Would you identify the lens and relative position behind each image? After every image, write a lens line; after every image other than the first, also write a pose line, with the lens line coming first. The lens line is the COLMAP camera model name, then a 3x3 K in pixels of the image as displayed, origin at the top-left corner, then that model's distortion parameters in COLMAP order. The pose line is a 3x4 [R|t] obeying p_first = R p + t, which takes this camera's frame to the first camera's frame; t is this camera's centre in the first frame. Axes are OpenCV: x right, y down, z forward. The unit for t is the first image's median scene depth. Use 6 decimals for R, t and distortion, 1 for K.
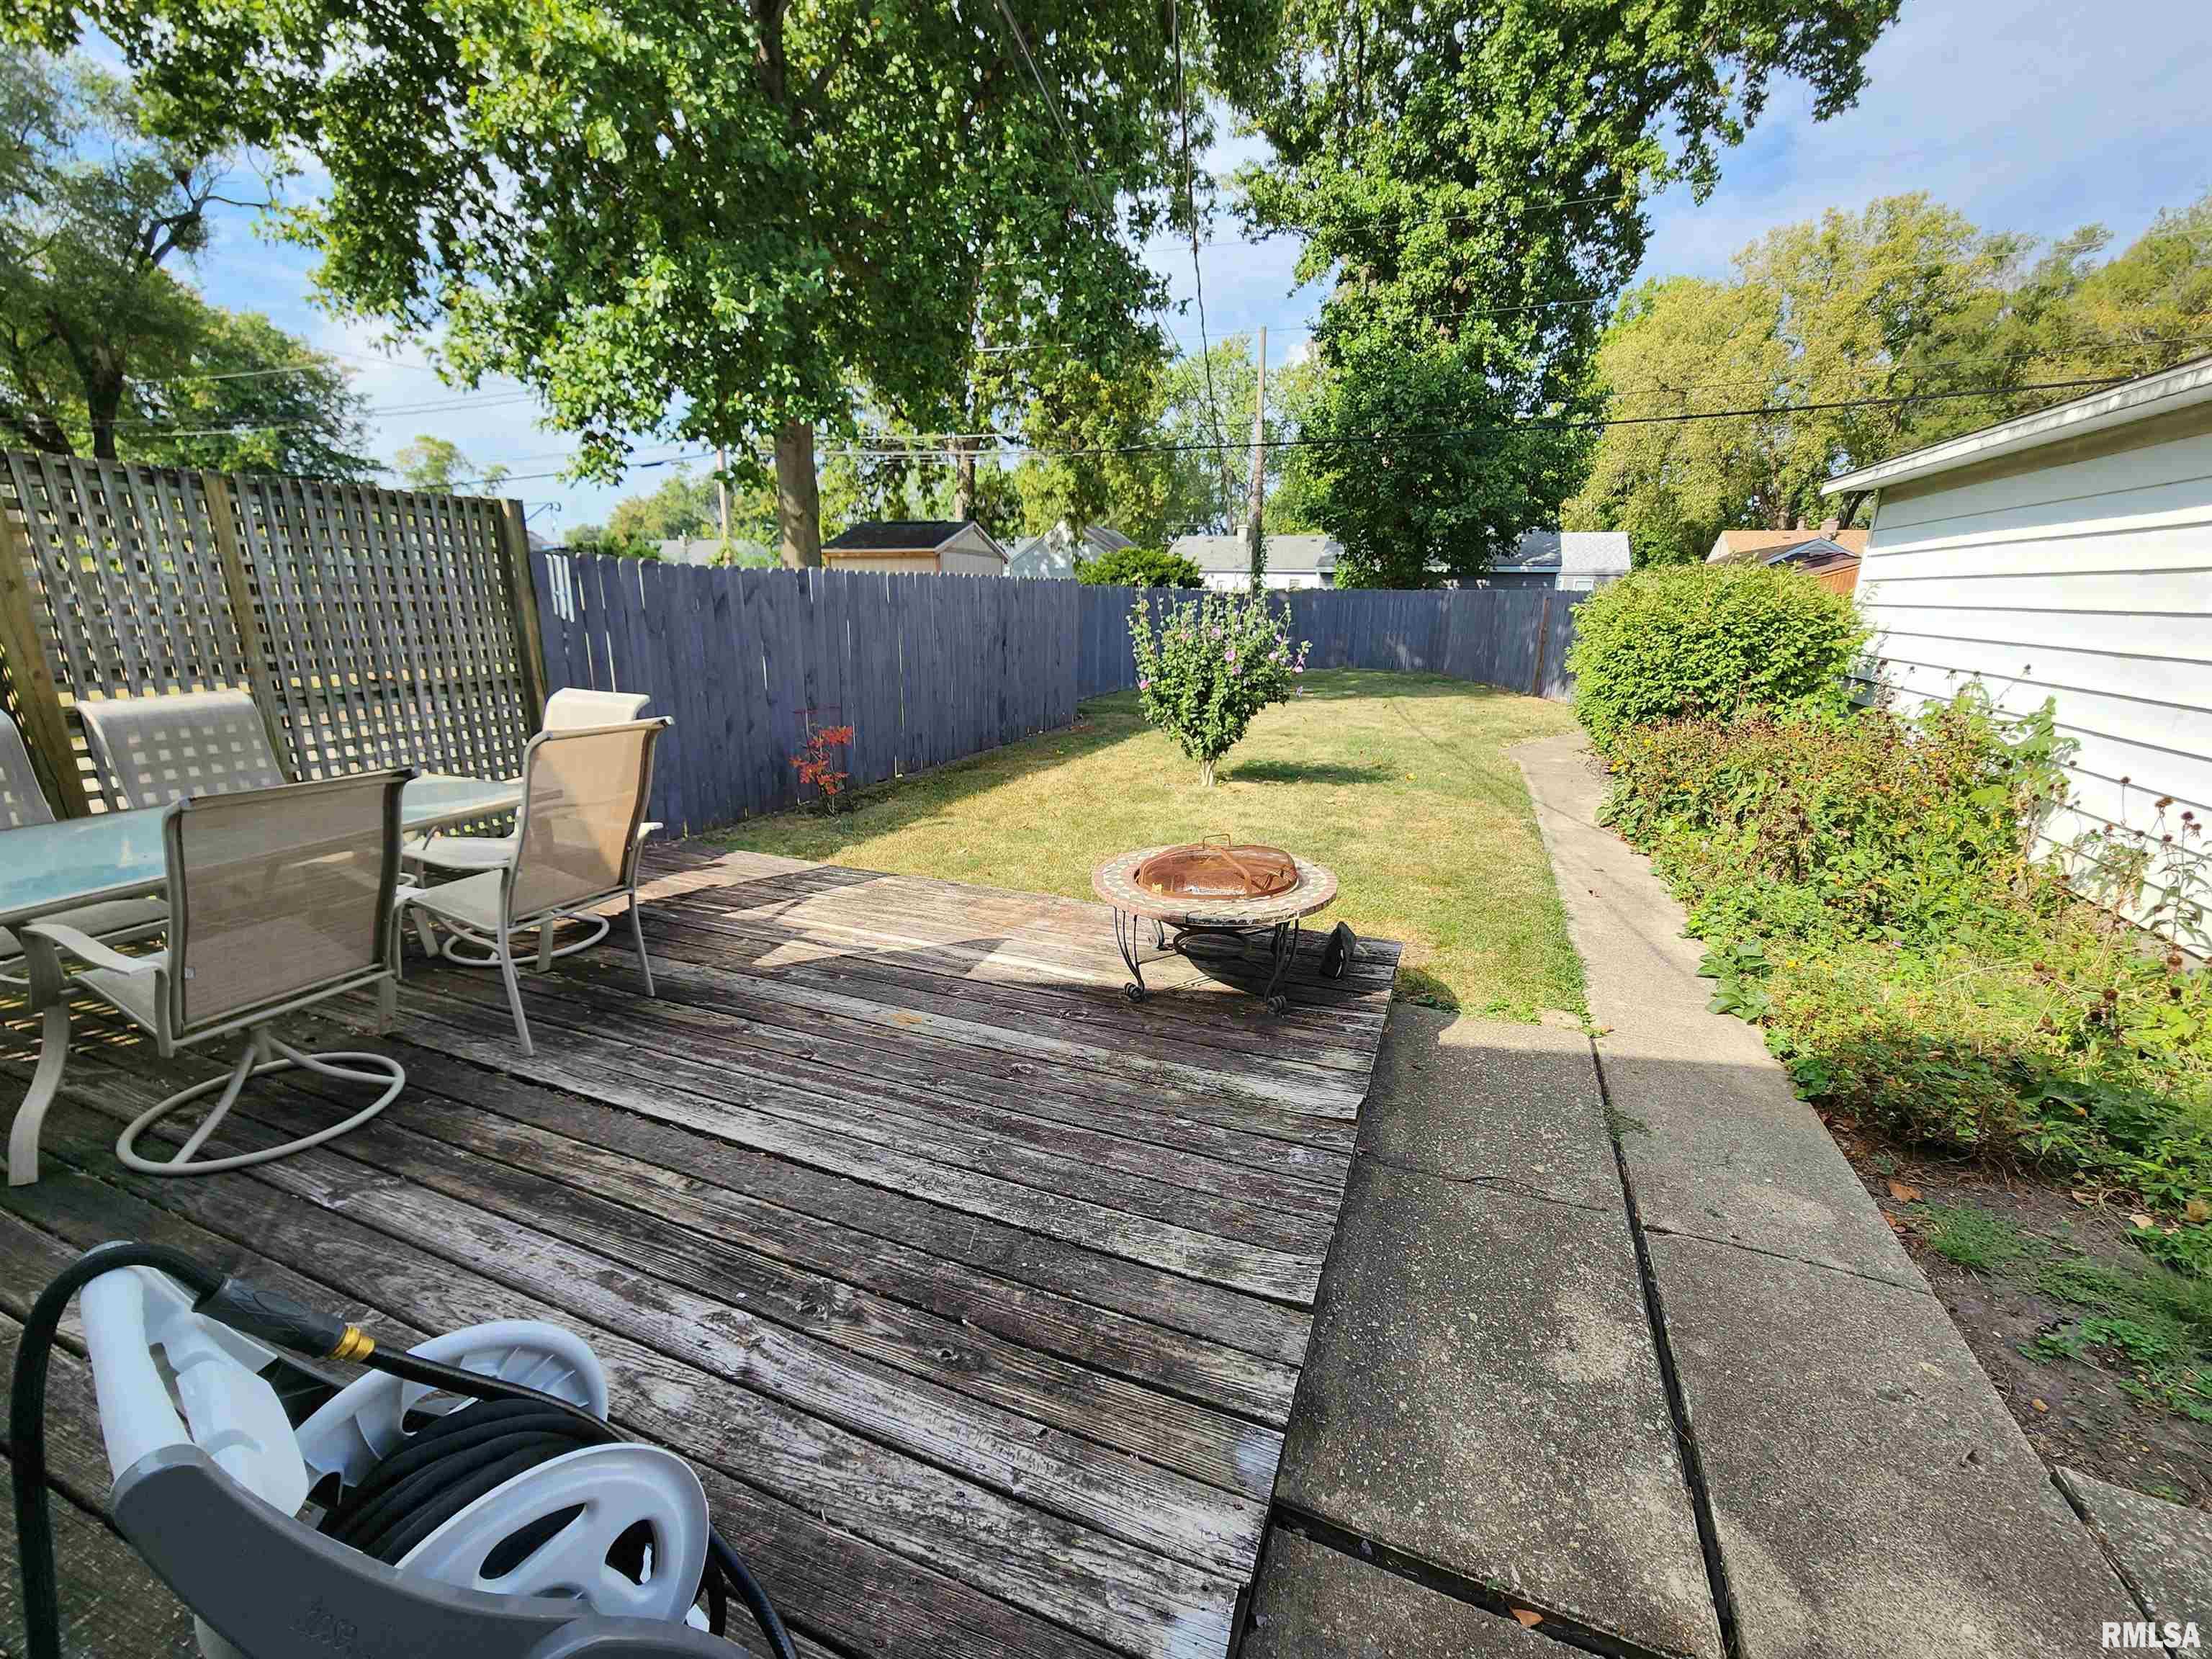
lens RADIAL K [[941.6, 0, 1087.4], [0, 941.6, 837.0], [0, 0, 1]] dist [0.003761, 0.000608]
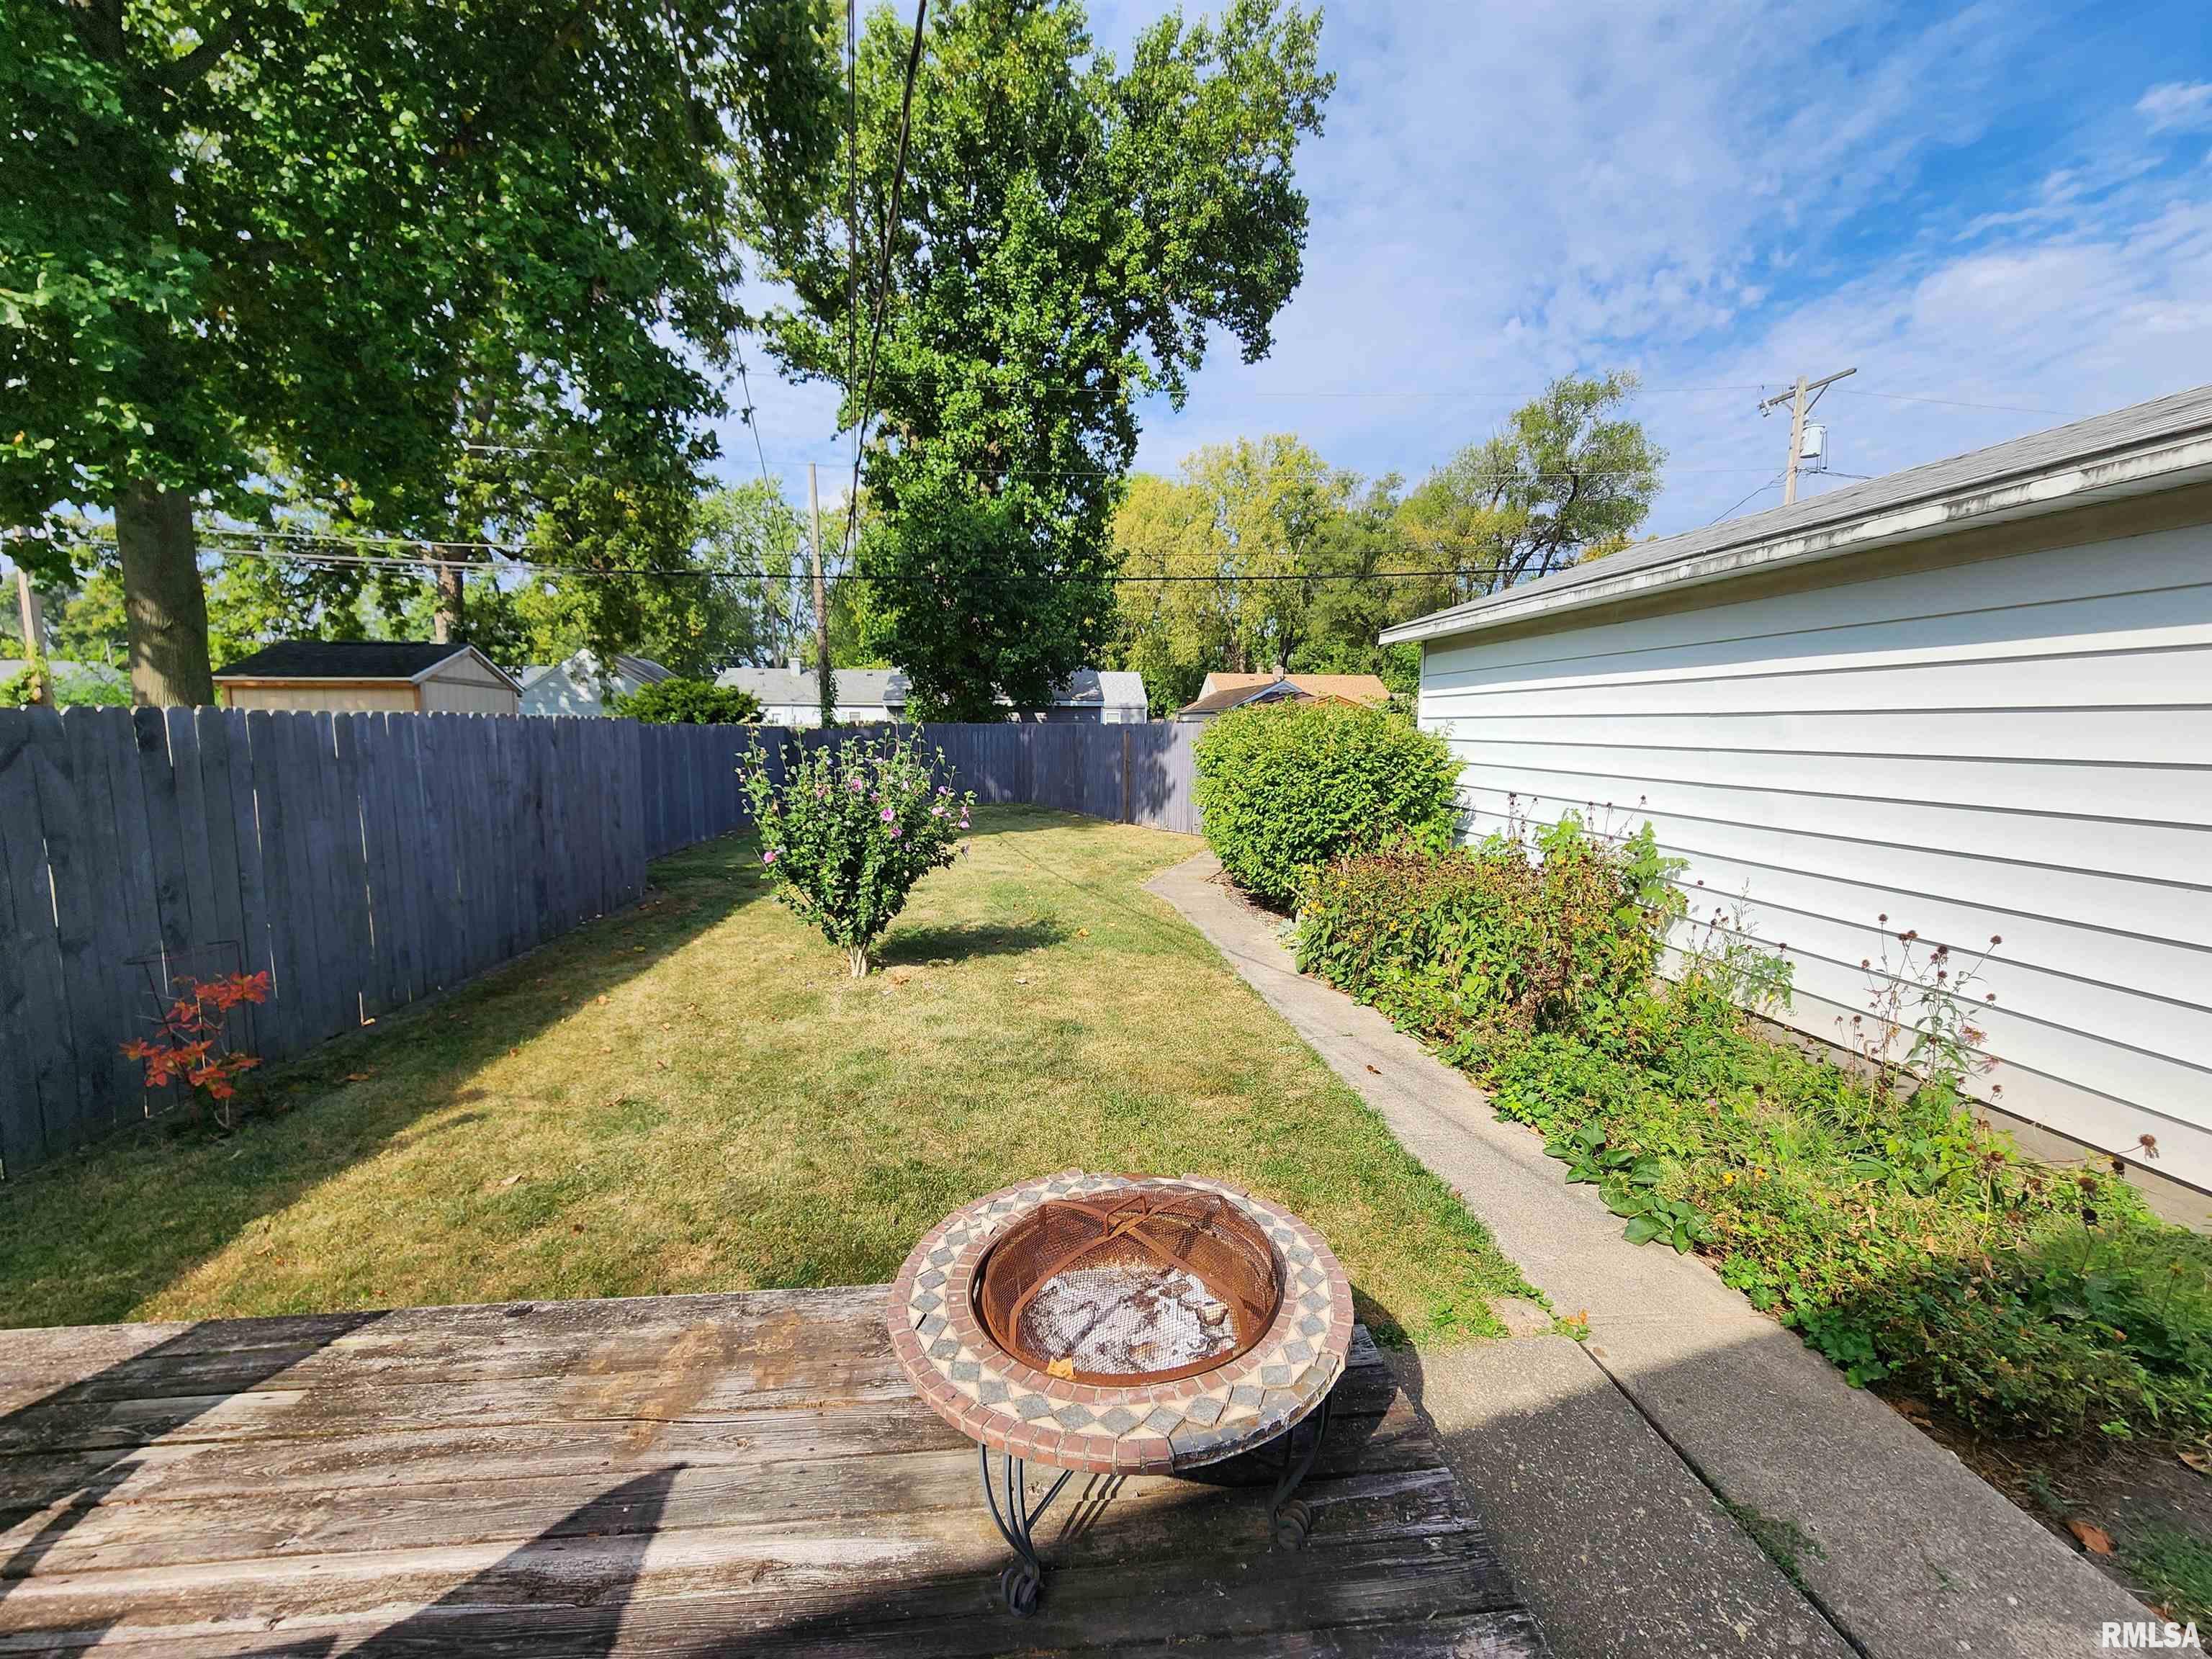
lens RADIAL K [[911.0, 0, 1095.5], [0, 911.0, 829.5], [0, 0, 1]] dist [0.000539, 0.000241]
pose [[0.882459, -0.062765, 0.466183, -0.020012], [0.125803, 0.986448, -0.105326, -0.029757], [-0.453255, 0.151593, 0.878396, 0.095389]]
